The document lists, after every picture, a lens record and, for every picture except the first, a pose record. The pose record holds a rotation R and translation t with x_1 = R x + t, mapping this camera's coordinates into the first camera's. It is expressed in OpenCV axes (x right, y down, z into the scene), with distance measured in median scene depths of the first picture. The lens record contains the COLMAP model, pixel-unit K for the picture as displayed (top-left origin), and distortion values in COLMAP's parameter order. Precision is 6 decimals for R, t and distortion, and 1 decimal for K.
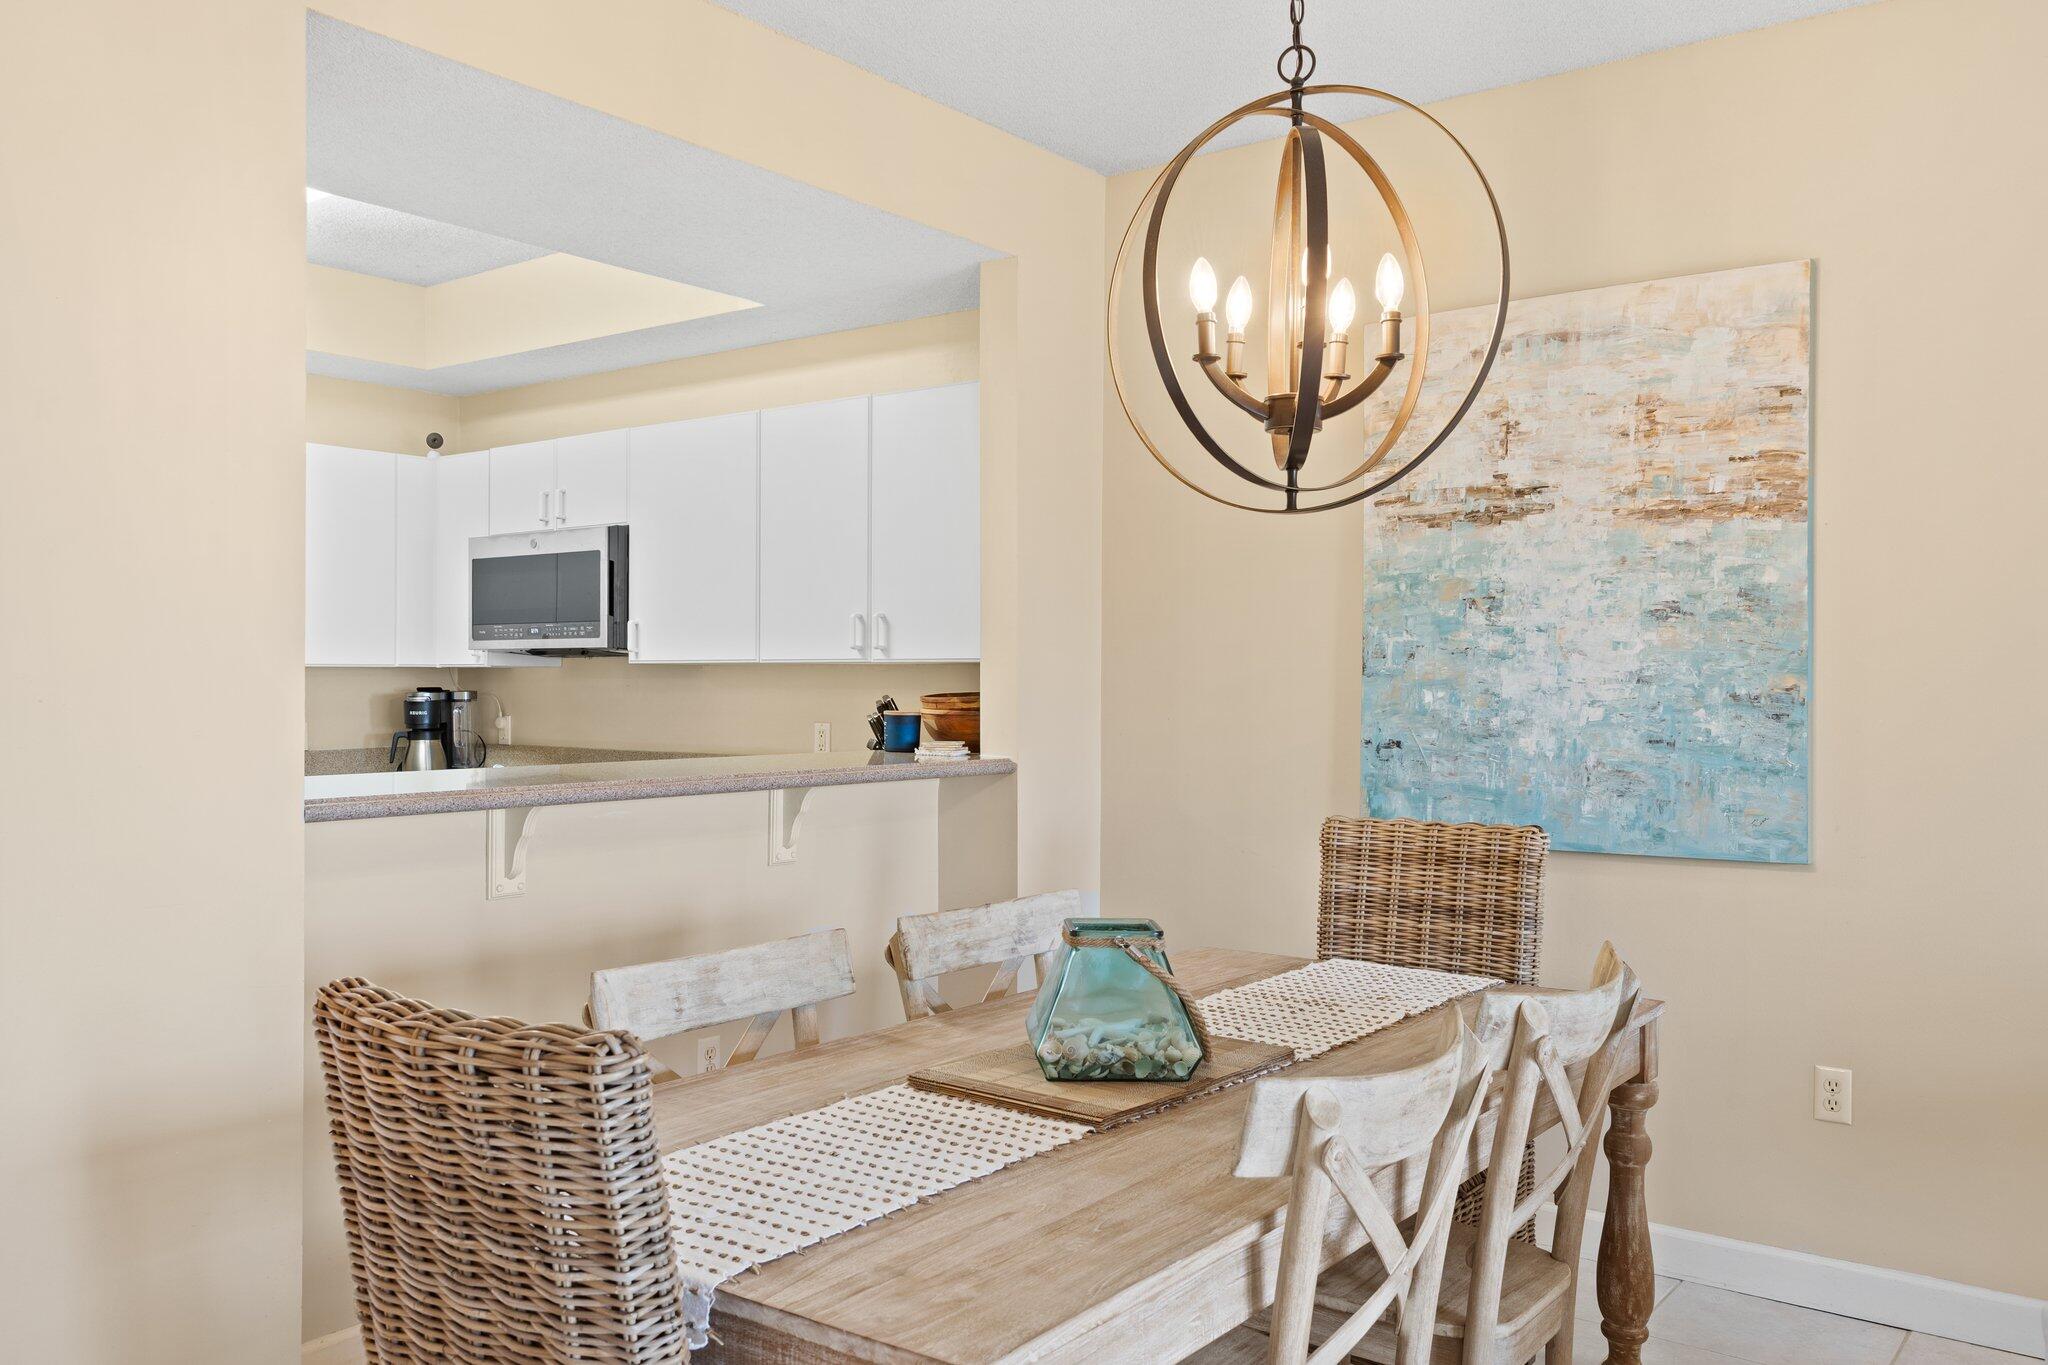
lens RADIAL K [[1629.5, 0, 1031.6], [0, 1629.5, 700.0], [0, 0, 1]] dist [0.002876, 0.003693]
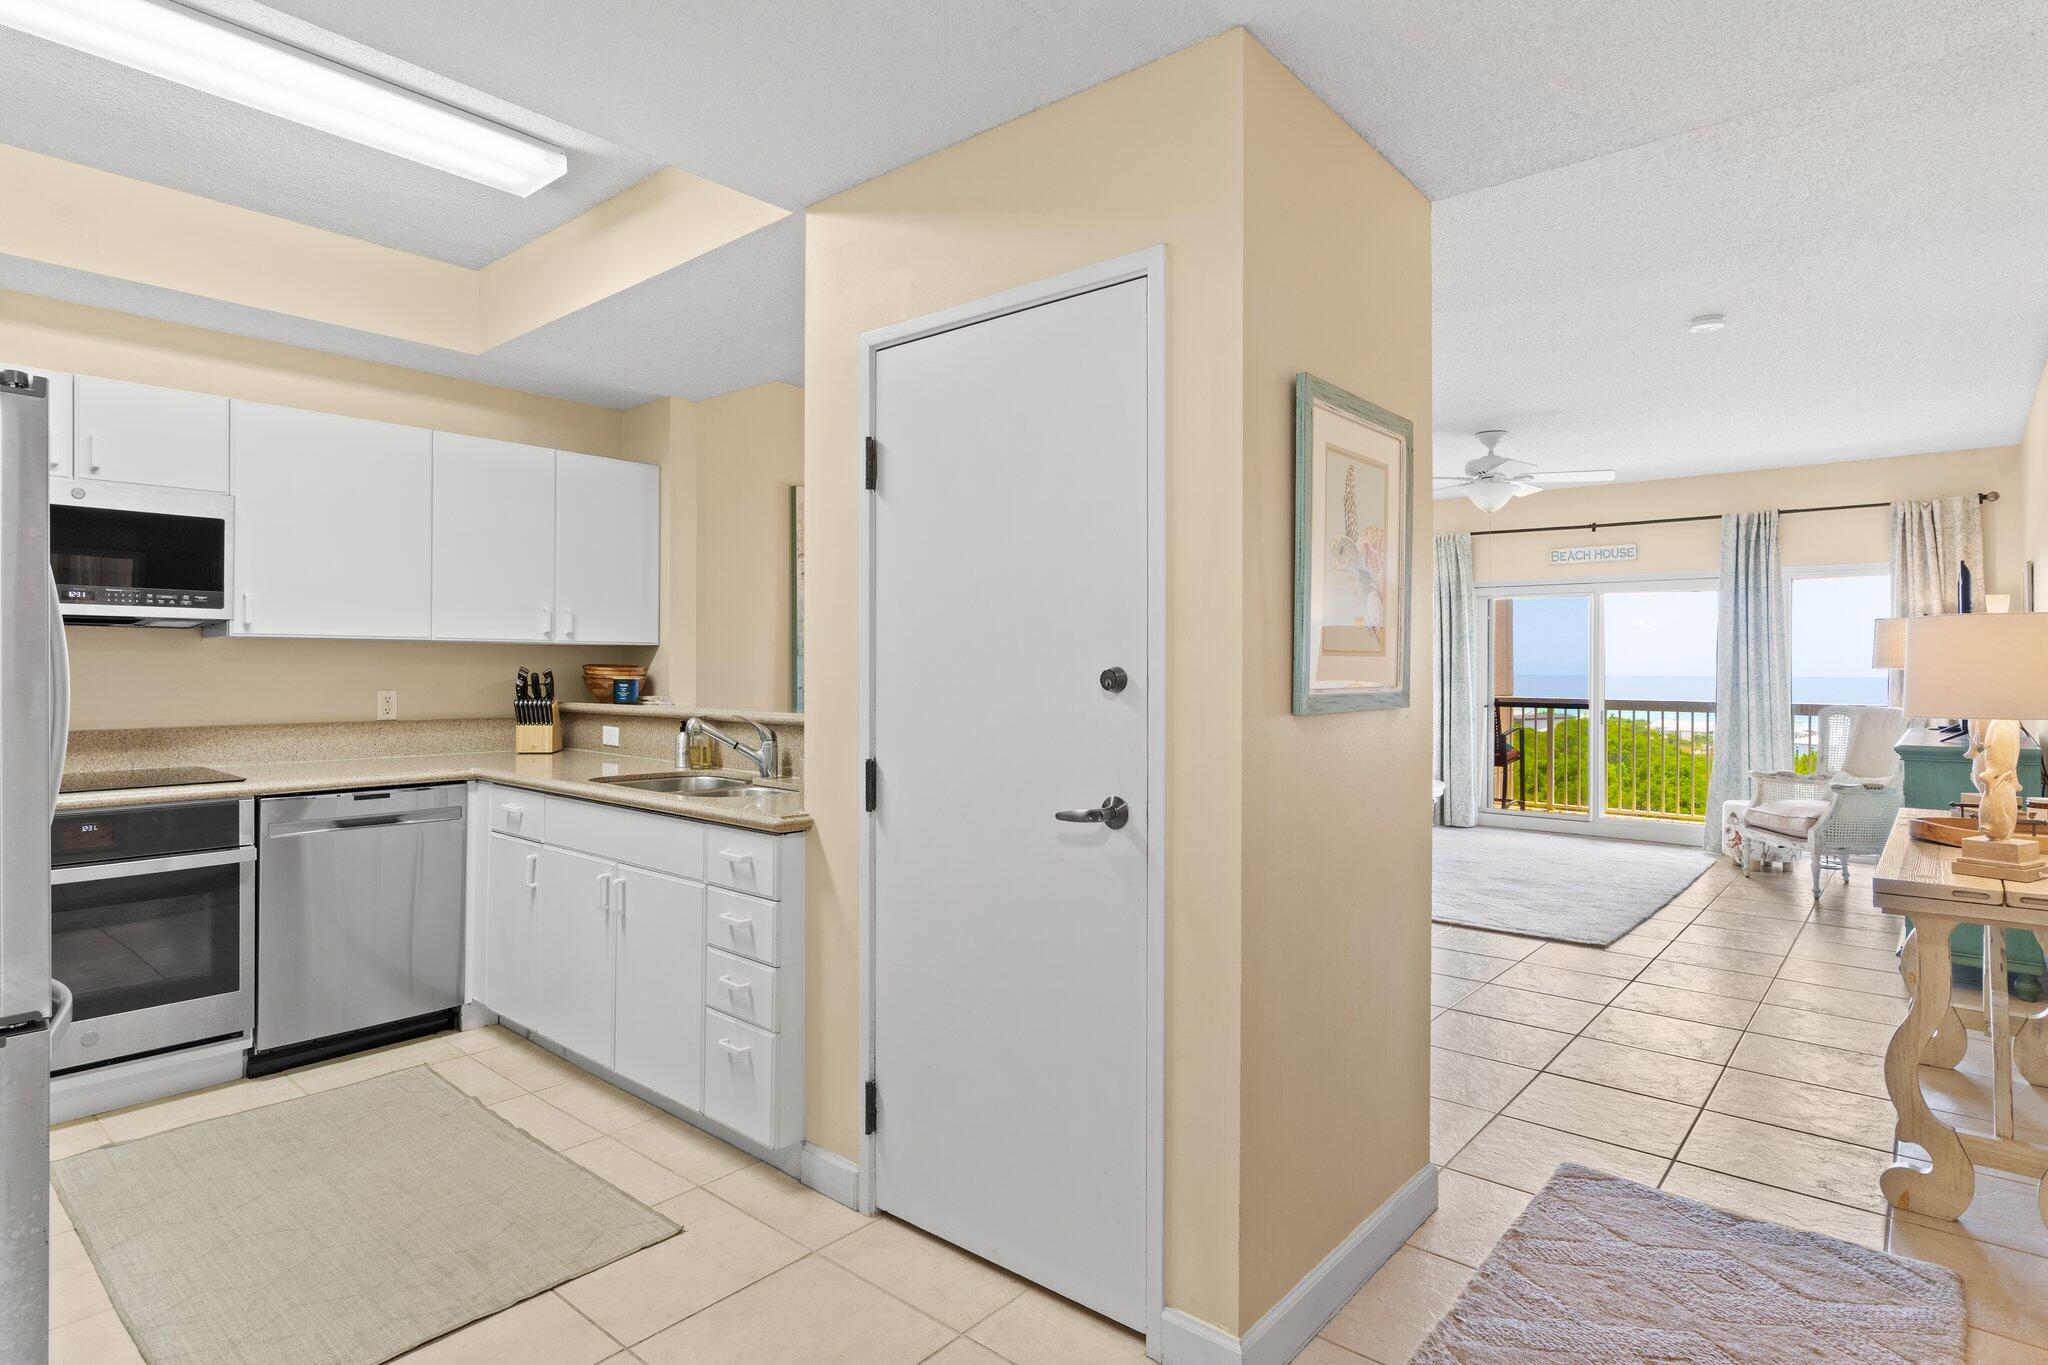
lens RADIAL K [[1087.3, 0, 1023.6], [0, 1087.3, 663.9], [0, 0, 1]] dist [-0.001136, 0.004105]
pose [[0.058284, 0.000317, 0.998300, -1.177151], [0.007653, 0.999970, -0.000764, -0.001715], [-0.998271, 0.007685, 0.058280, 0.643650]]
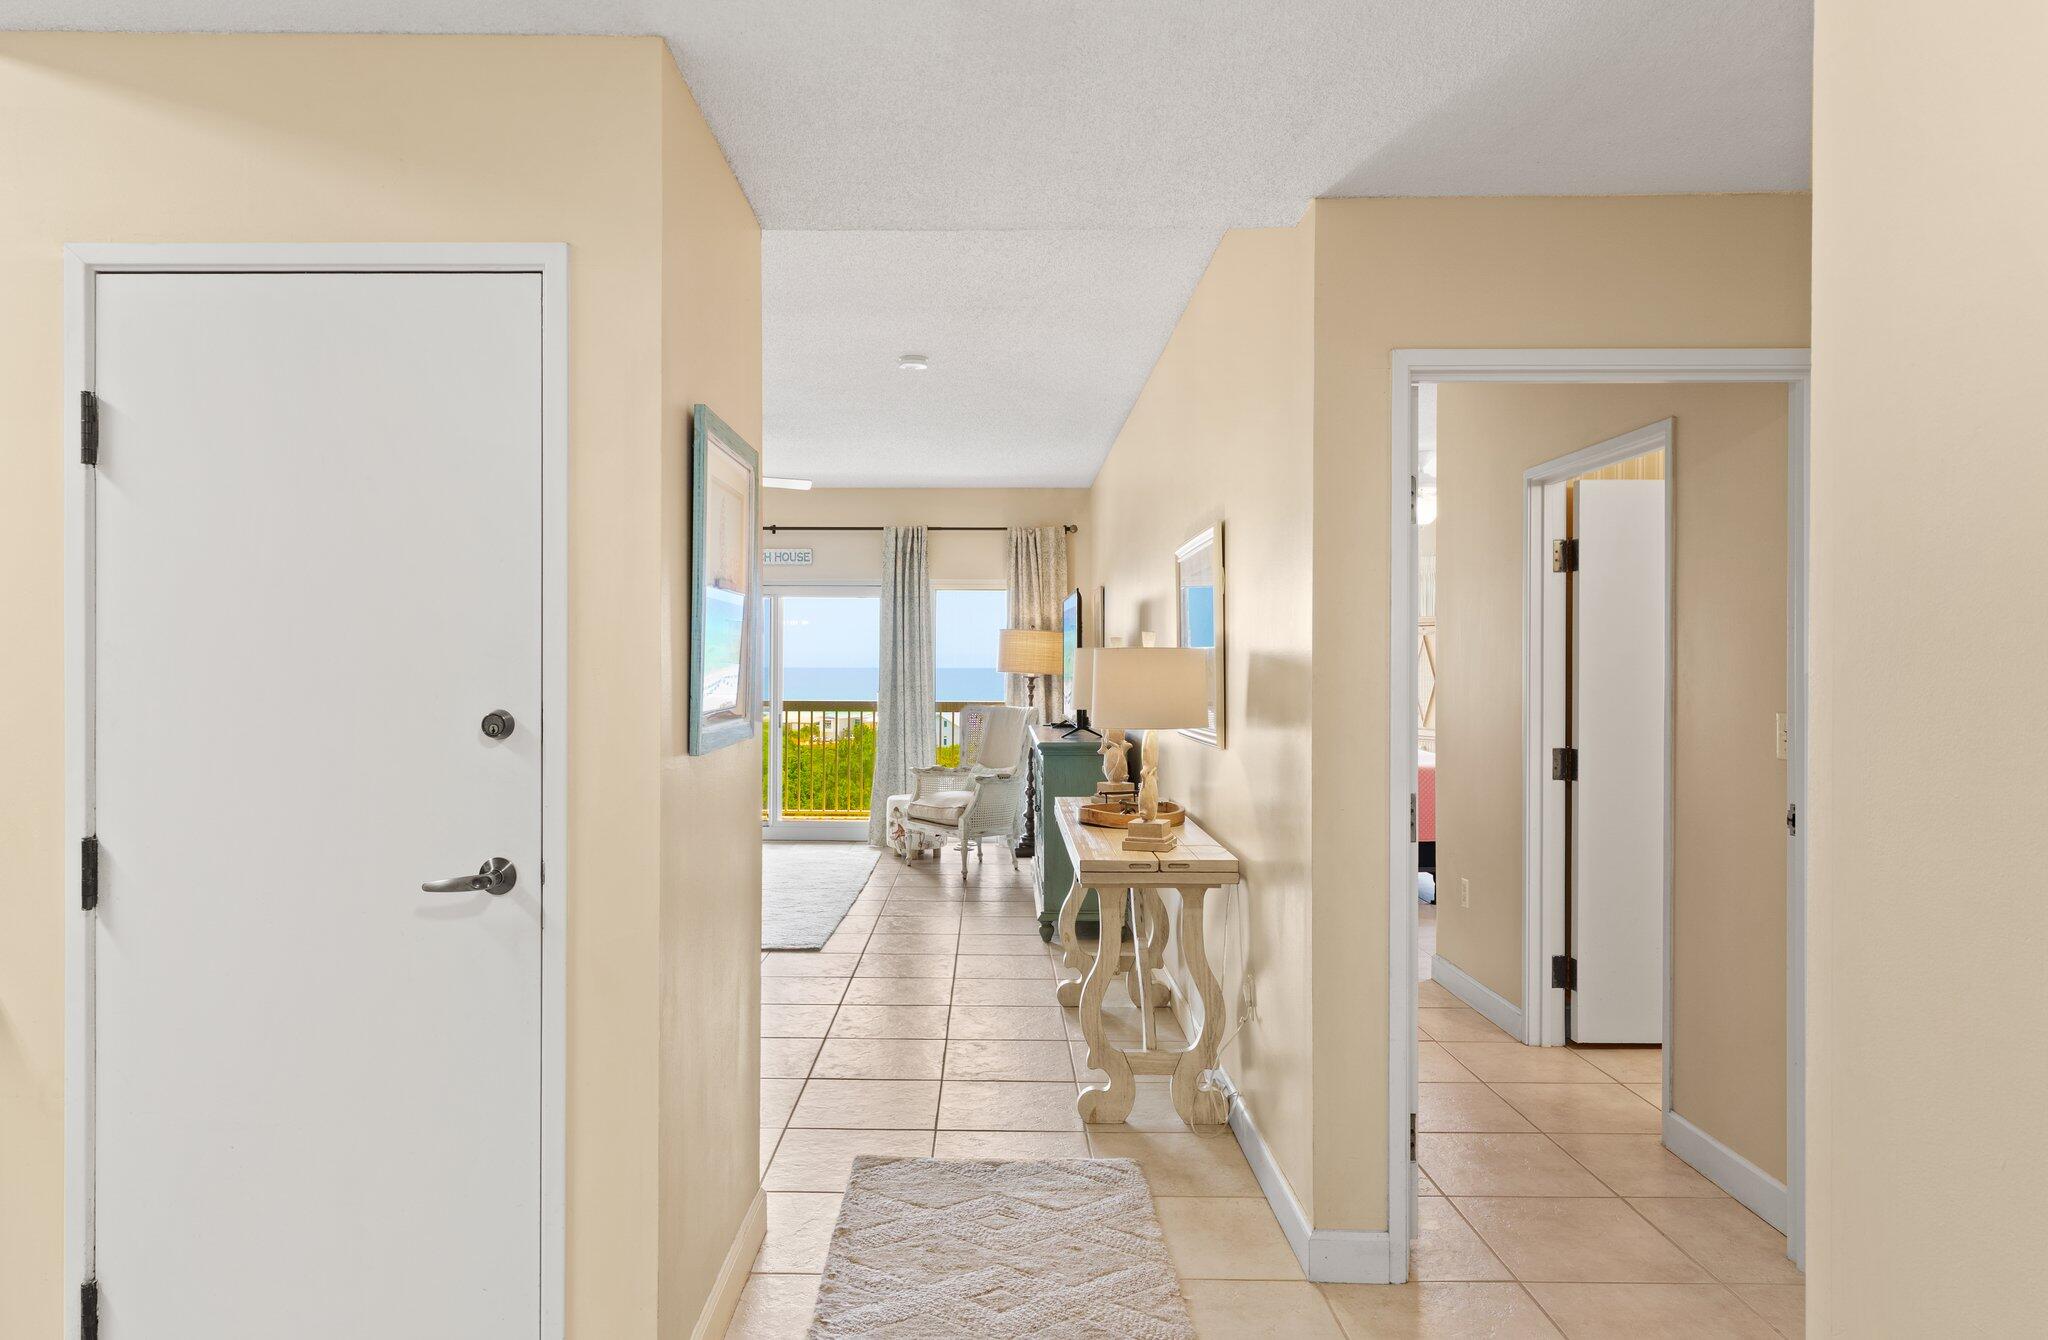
lens RADIAL K [[1263.2, 0, 975.9], [0, 1263.2, 665.1], [0, 0, 1]] dist [0.008289, 0.002091]
pose [[-0.590812, -0.007383, 0.806776, -1.202377], [0.003194, 0.999929, 0.011489, -0.025149], [-0.806803, 0.009364, -0.590746, 0.786035]]
